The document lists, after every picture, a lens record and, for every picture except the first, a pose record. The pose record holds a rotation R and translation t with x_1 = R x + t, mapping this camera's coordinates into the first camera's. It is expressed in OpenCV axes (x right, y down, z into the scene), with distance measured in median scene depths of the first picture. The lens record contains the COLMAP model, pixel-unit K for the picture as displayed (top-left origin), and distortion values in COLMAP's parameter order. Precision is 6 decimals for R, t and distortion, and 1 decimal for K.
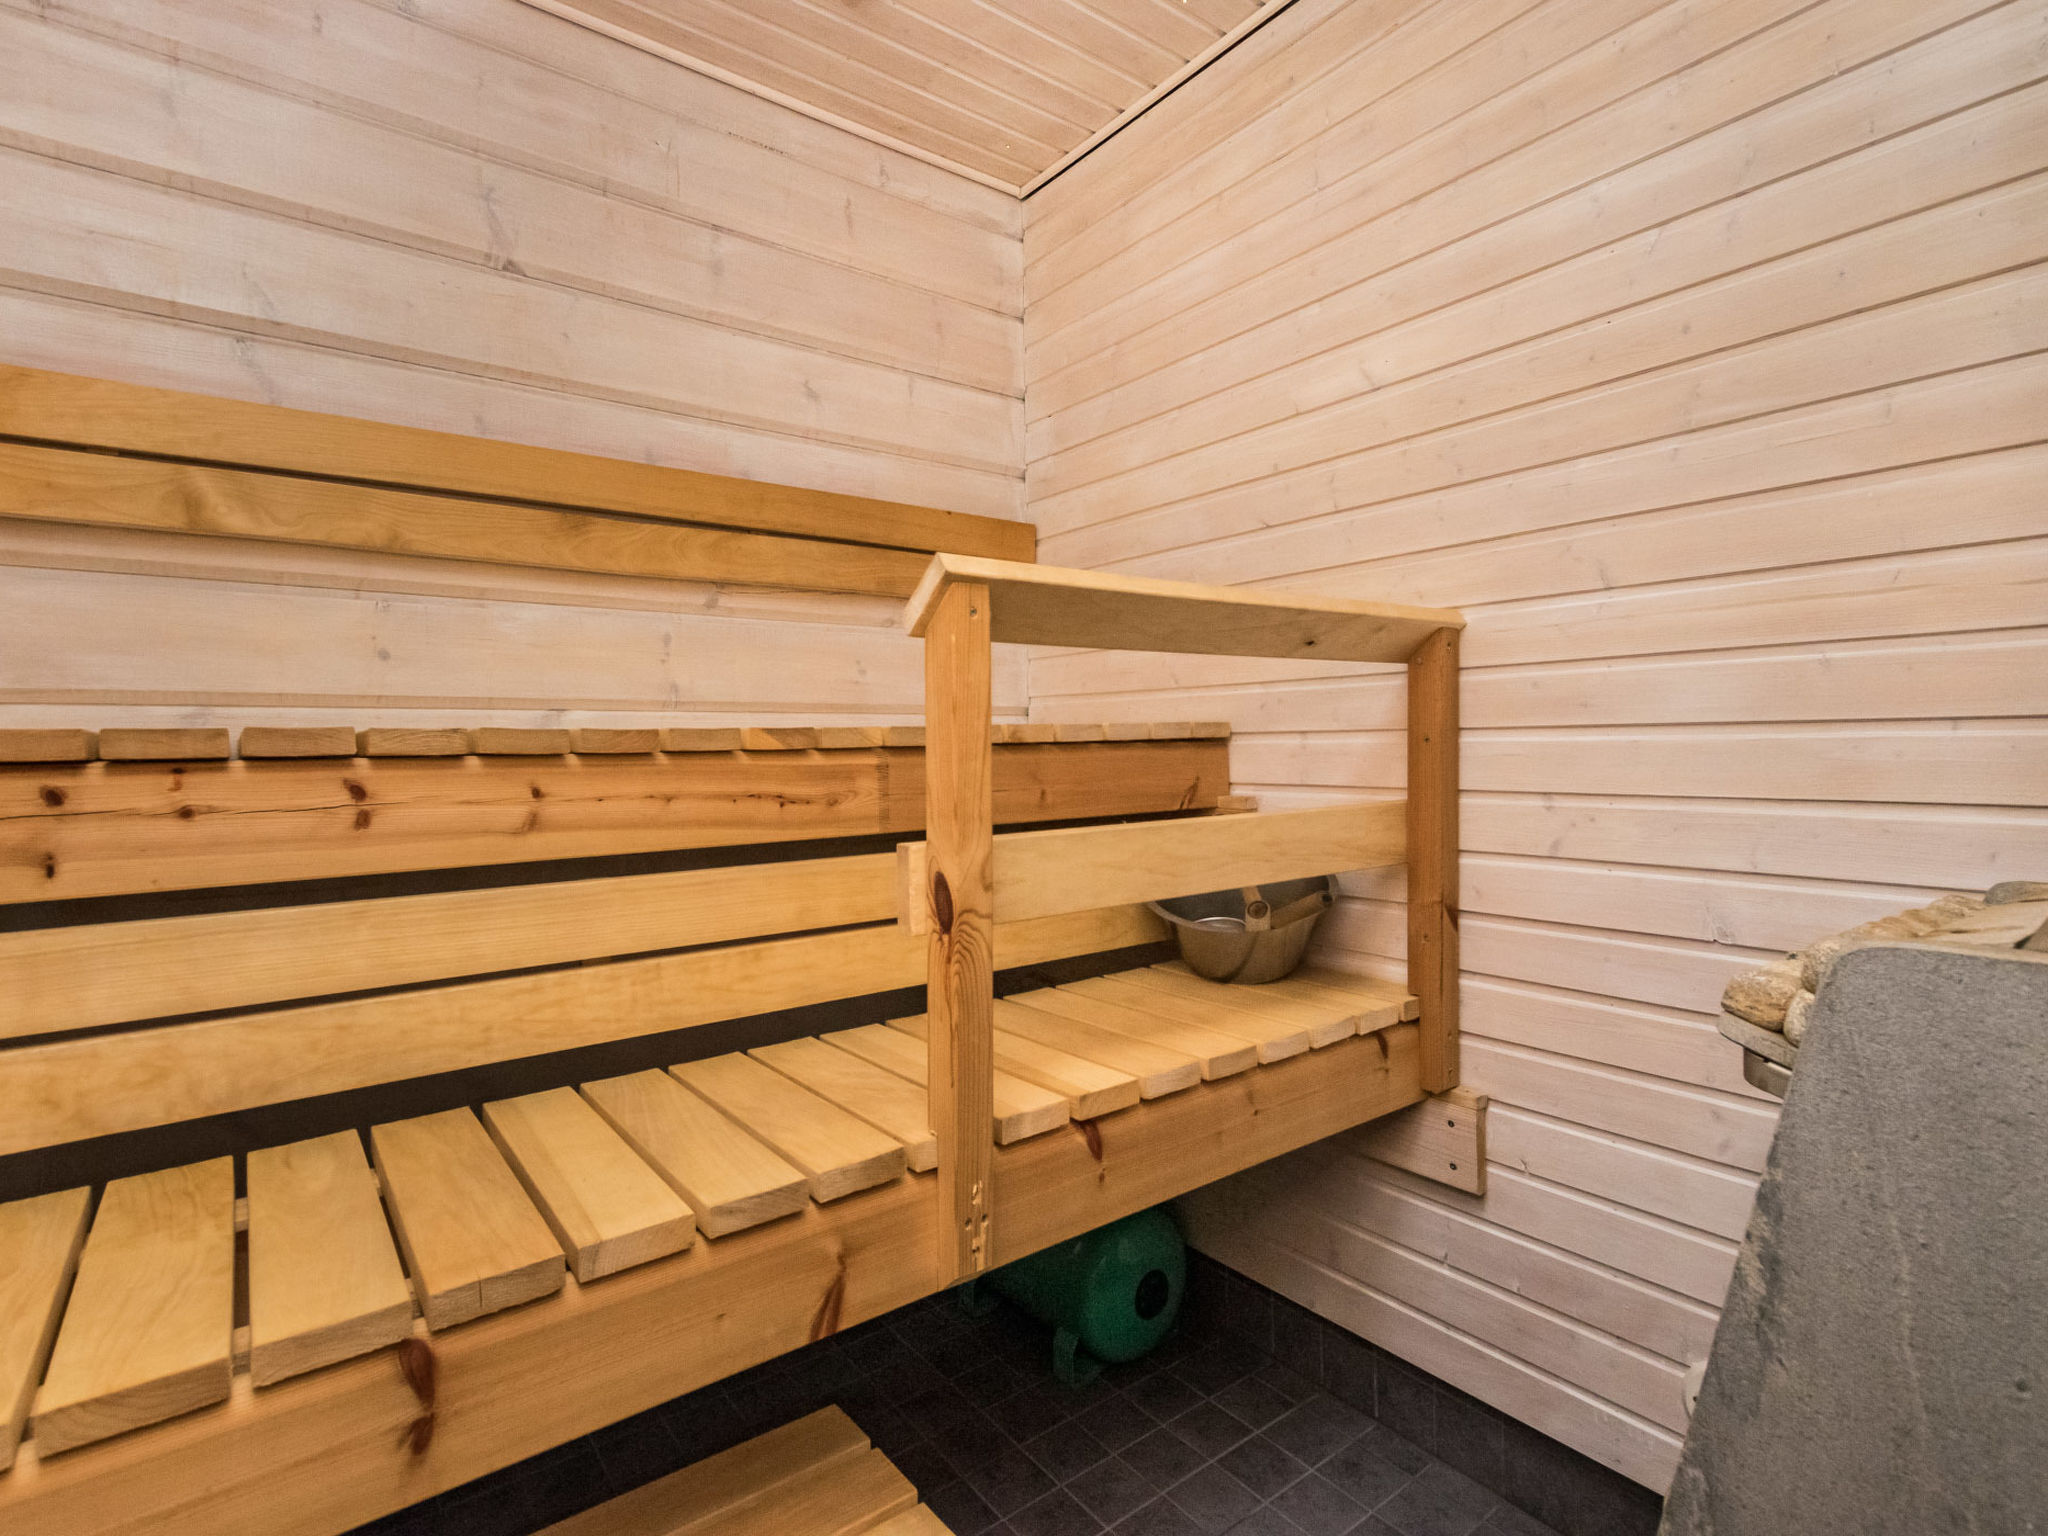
lens RADIAL K [[1013.7, 0, 1024.0], [0, 1013.7, 768.0], [0, 0, 1]] dist [0.003071, 0.000463]
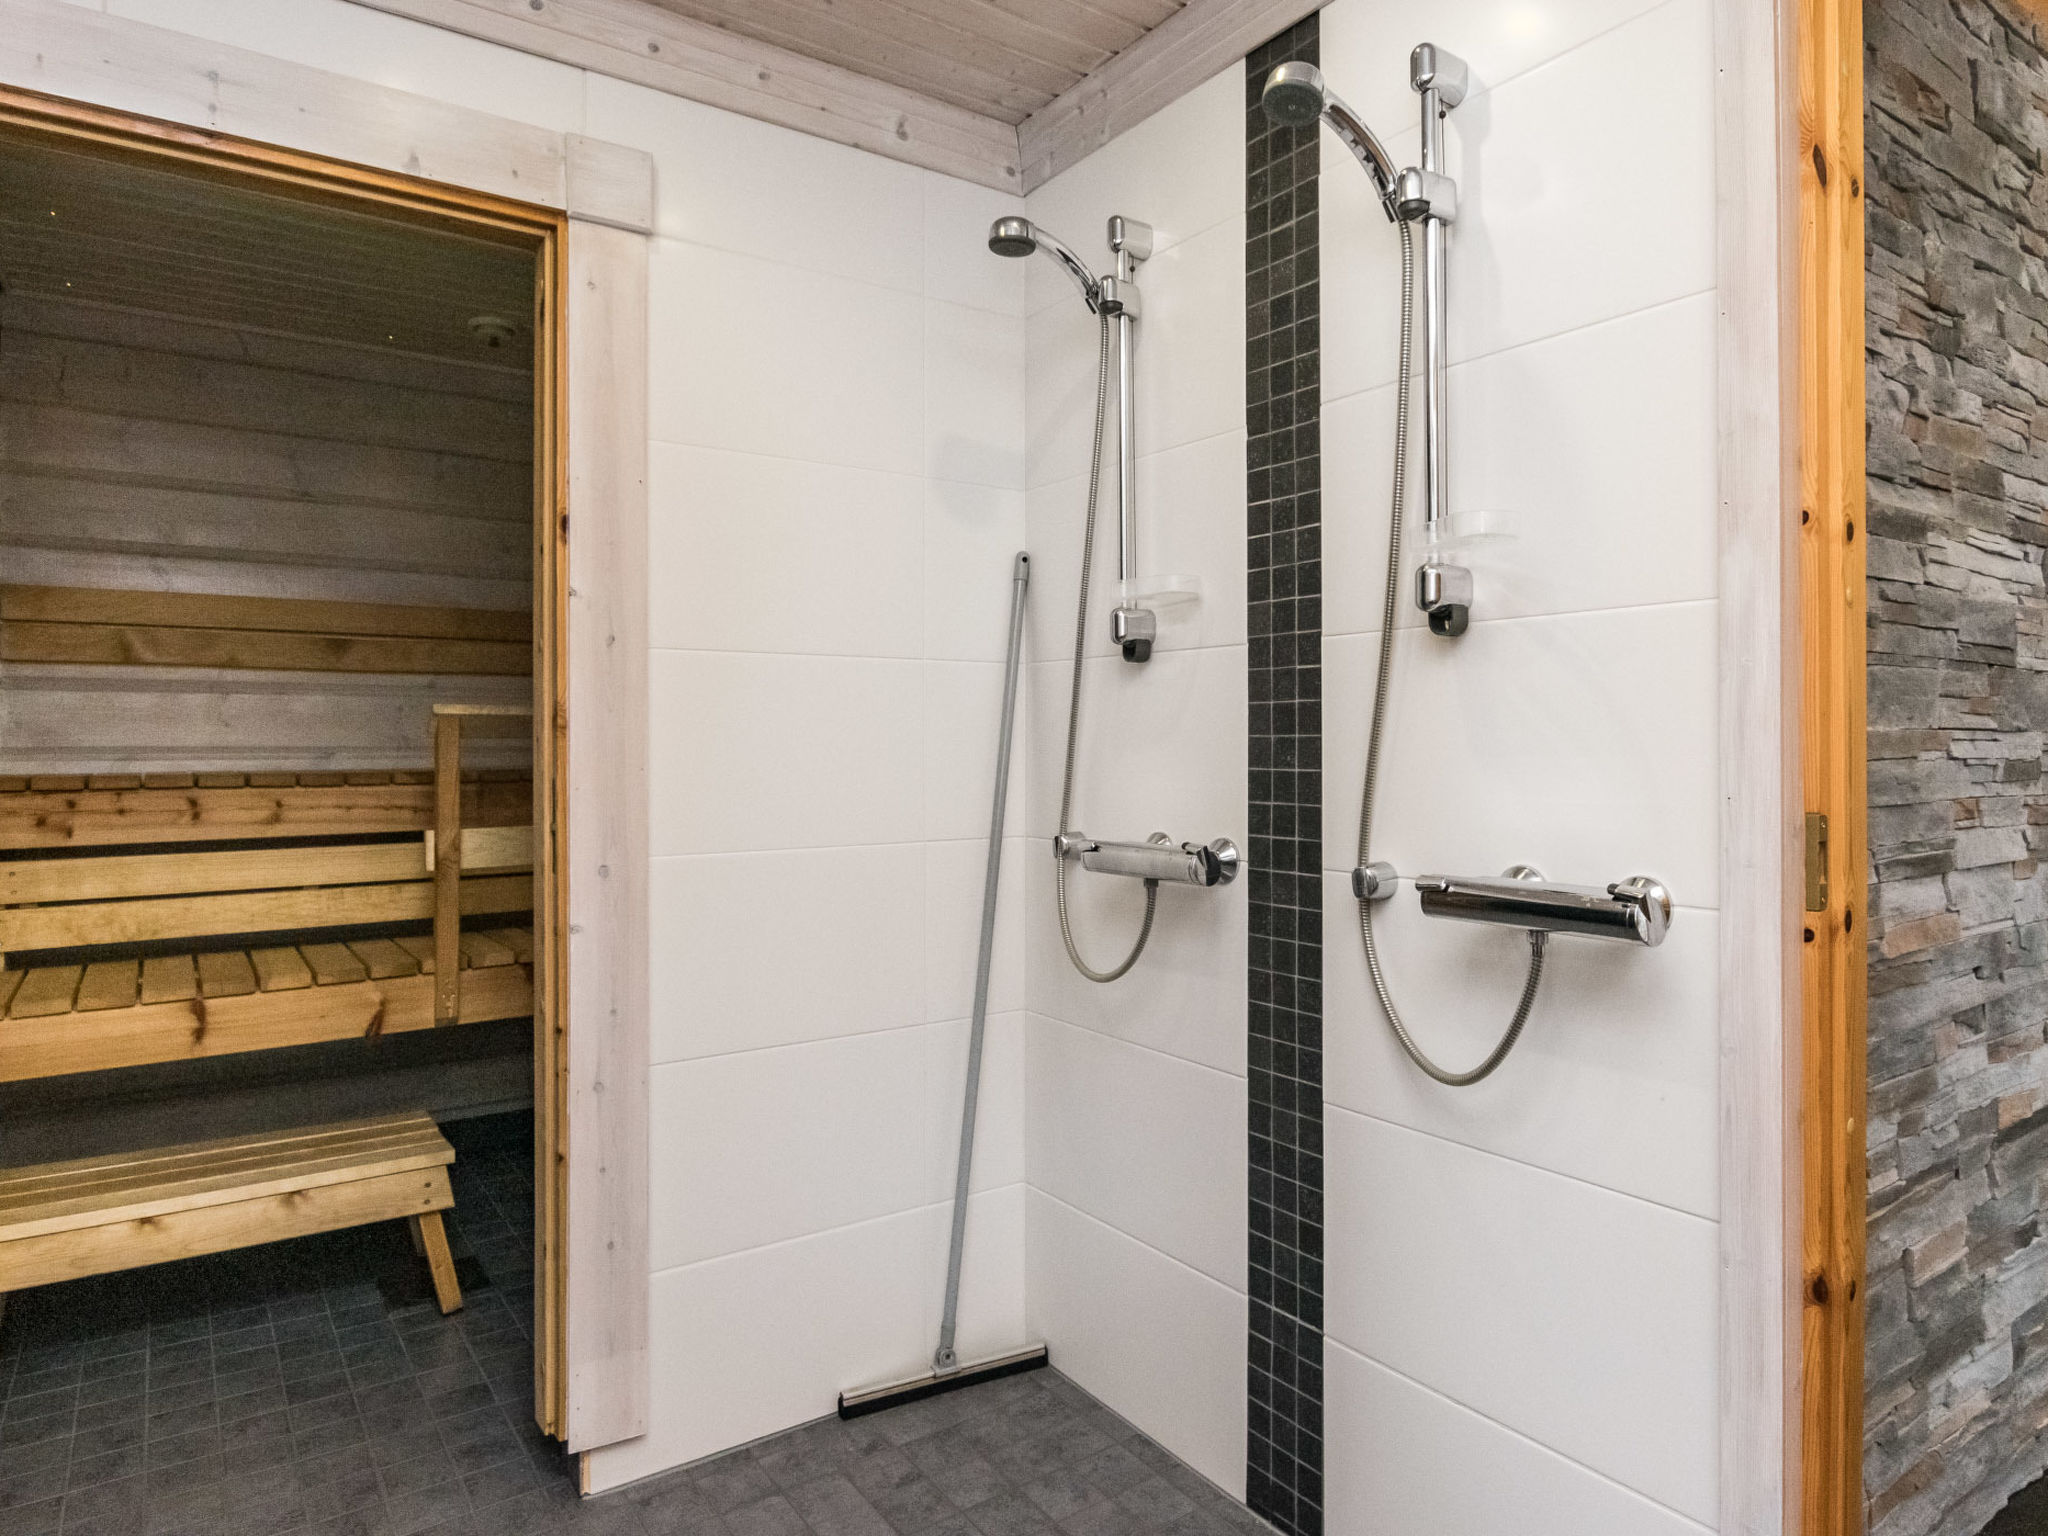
lens RADIAL K [[1273.3, 0, 1022.6], [0, 1273.3, 733.1], [0, 0, 1]] dist [-0.004967, -0.002995]
pose [[0.998515, 0.010345, -0.053491, 1.390014], [-0.011994, 0.999460, -0.030598, -0.070896], [0.053146, 0.031195, 0.998099, -1.803030]]
